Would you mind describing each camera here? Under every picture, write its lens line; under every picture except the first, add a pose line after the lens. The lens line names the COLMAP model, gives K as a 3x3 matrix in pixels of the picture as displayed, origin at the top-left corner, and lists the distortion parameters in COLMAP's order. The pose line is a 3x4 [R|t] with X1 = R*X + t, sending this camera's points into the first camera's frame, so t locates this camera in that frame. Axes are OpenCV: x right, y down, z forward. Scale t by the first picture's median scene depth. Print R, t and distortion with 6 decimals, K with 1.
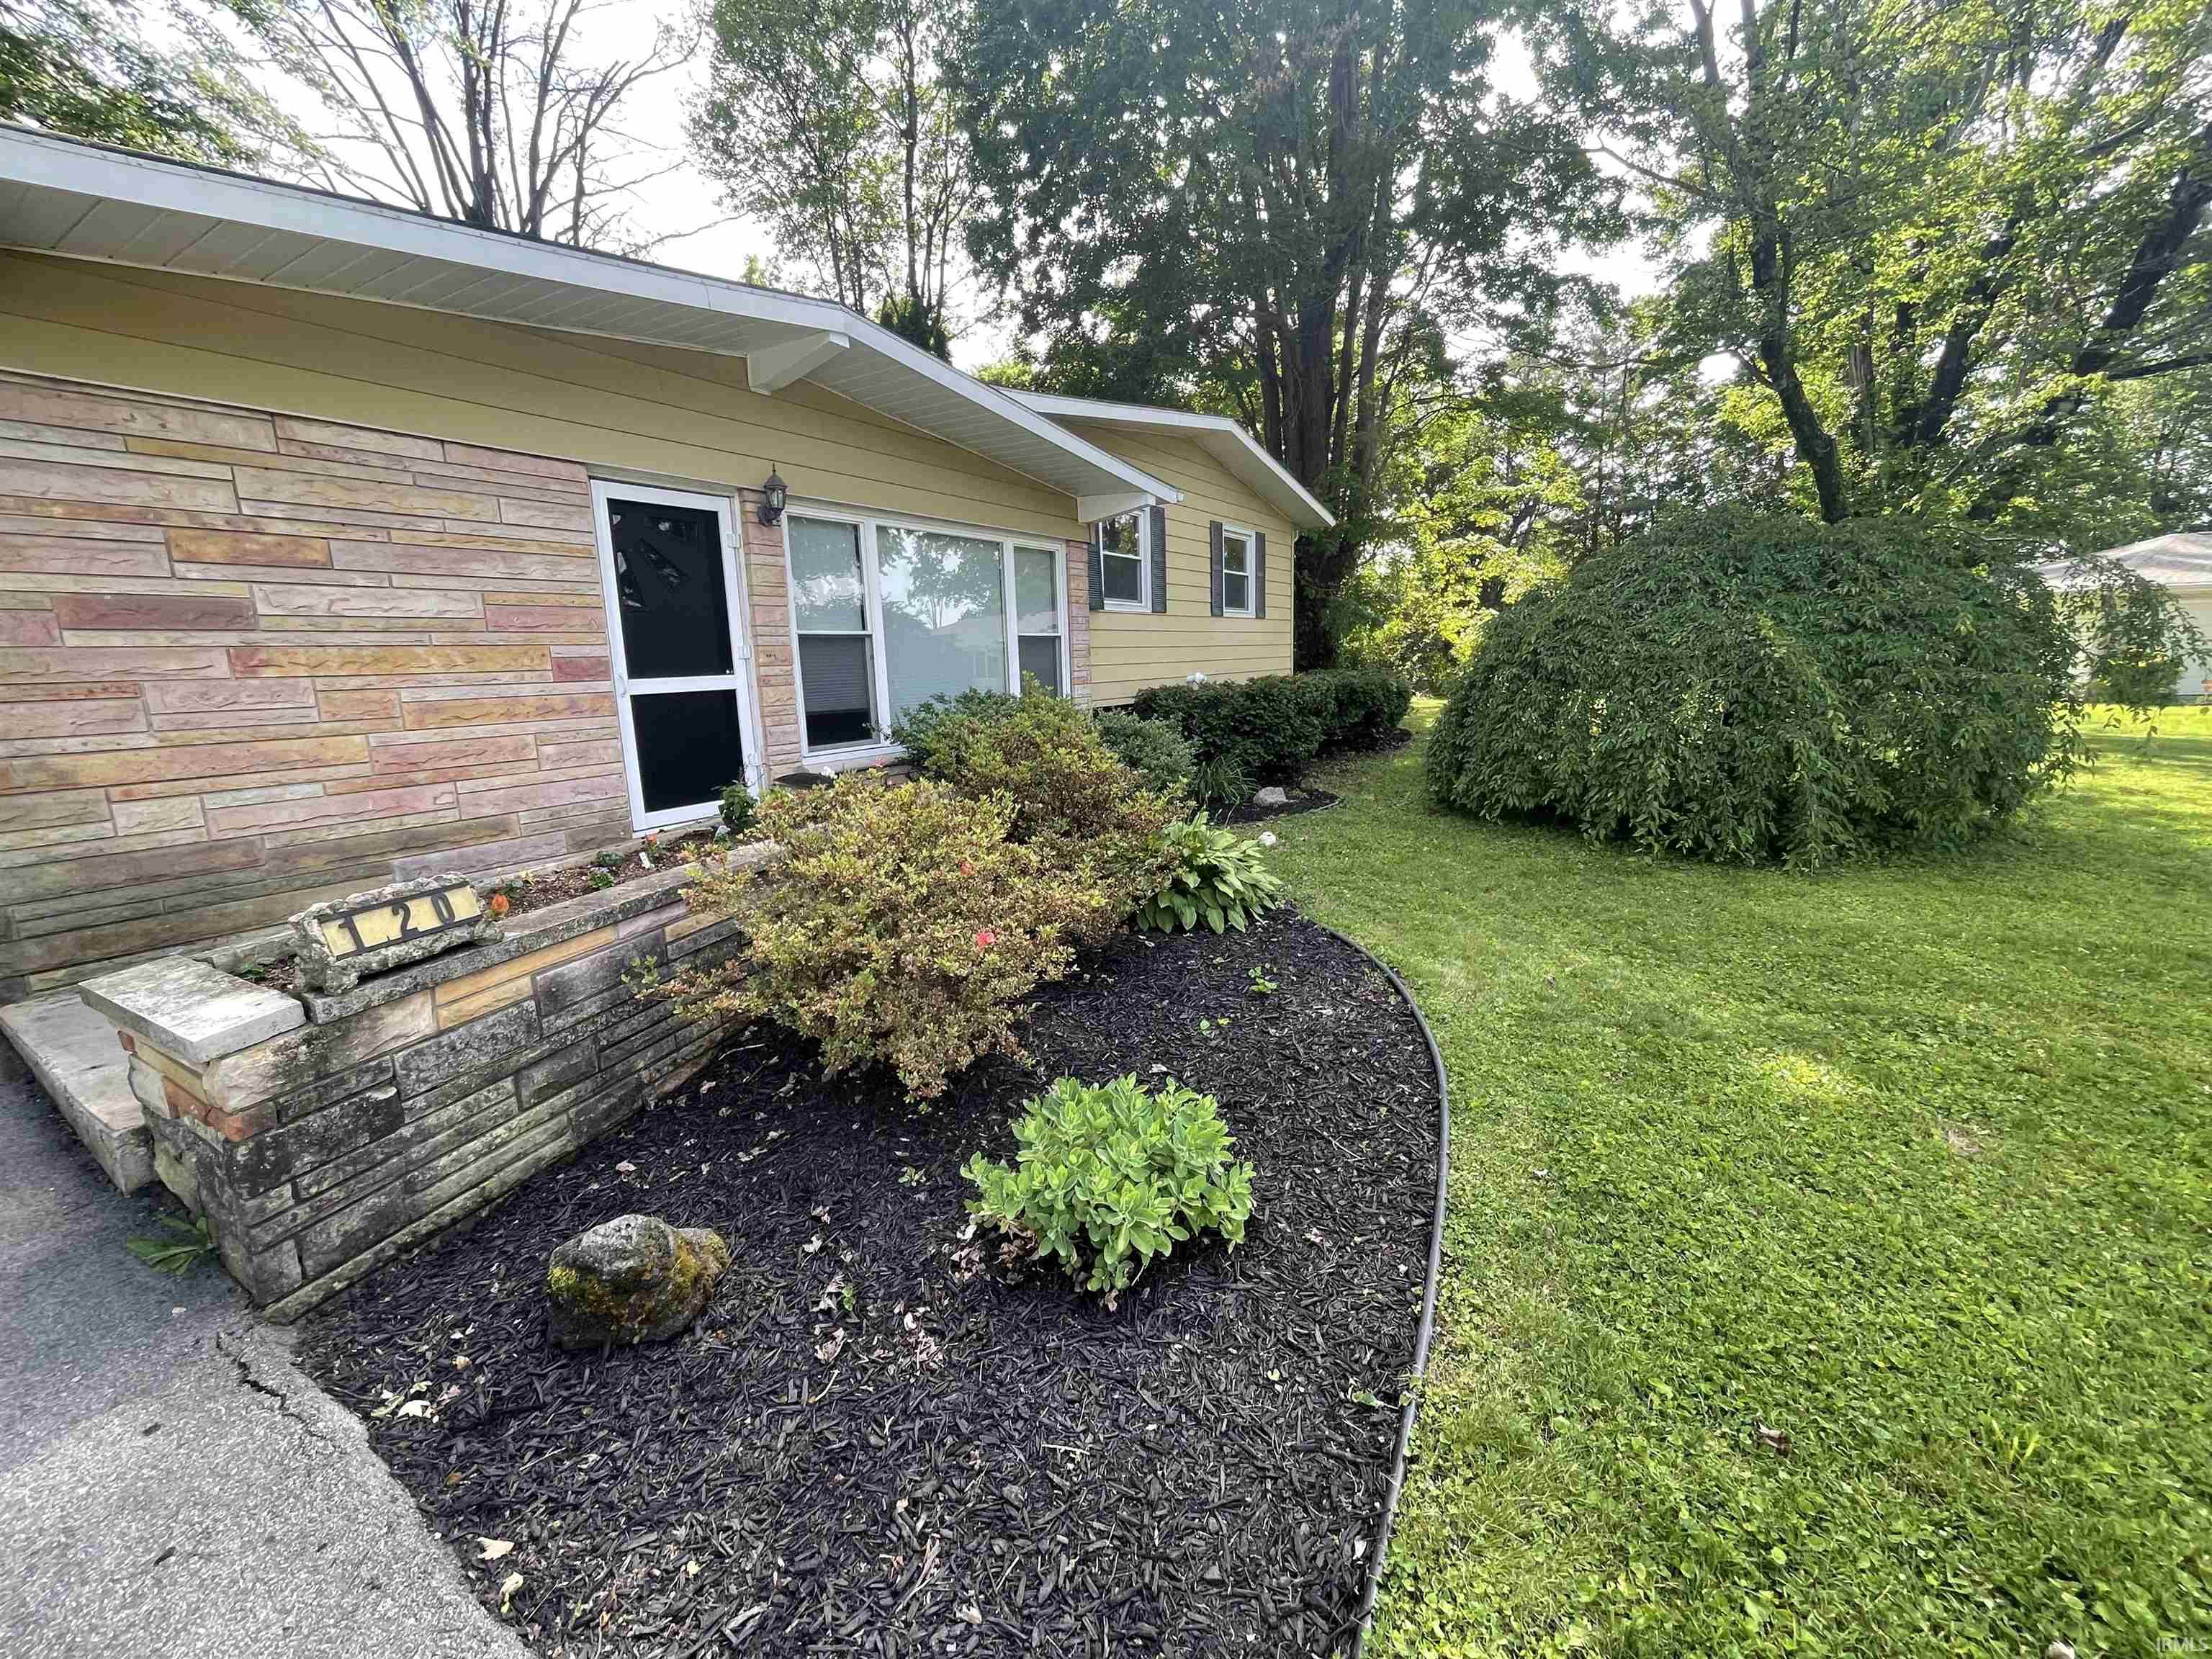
lens RADIAL K [[897.2, 0, 1098.9], [0, 897.2, 827.7], [0, 0, 1]] dist [-0.002805, 0.000146]
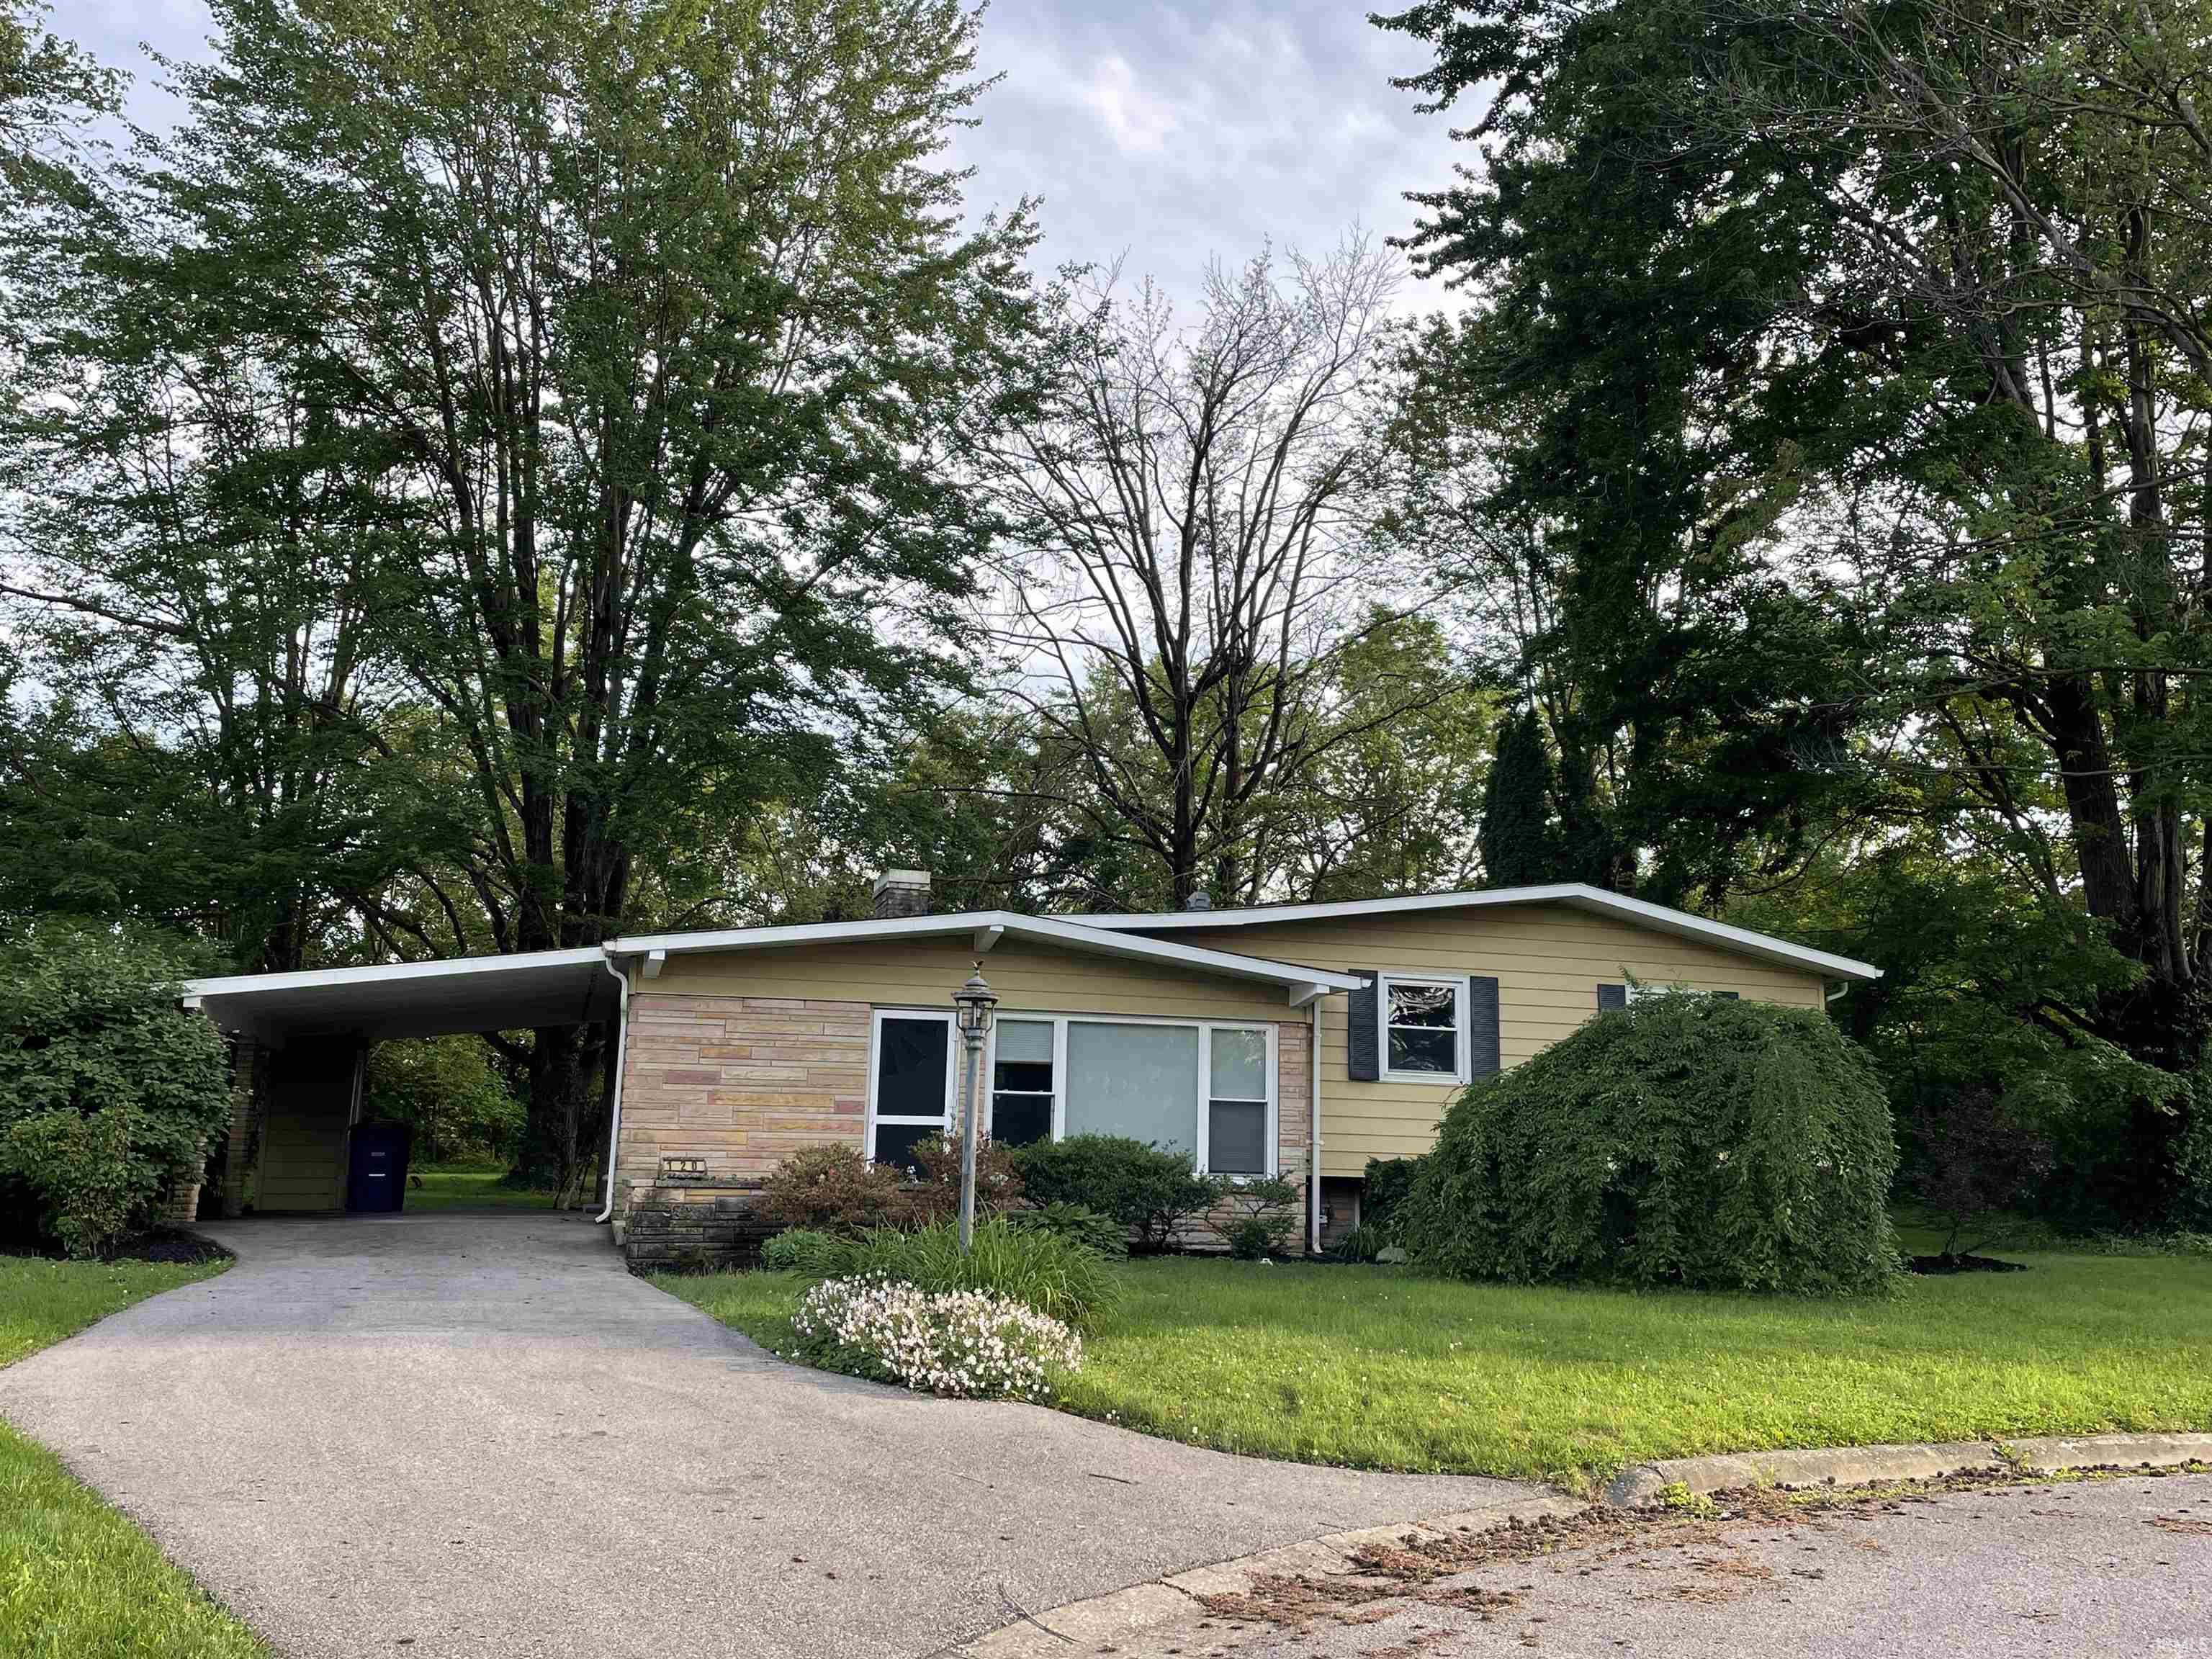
lens RADIAL K [[1916.0, 0, 1106.0], [0, 1916.0, 829.5], [0, 0, 1]] dist [0.002339, 0.000632]
pose [[0.749534, -0.072346, -0.658000, 2.674732], [-0.164532, 0.942457, -0.291041, 0.376460], [0.641192, 0.326407, 0.694500, -1.740663]]
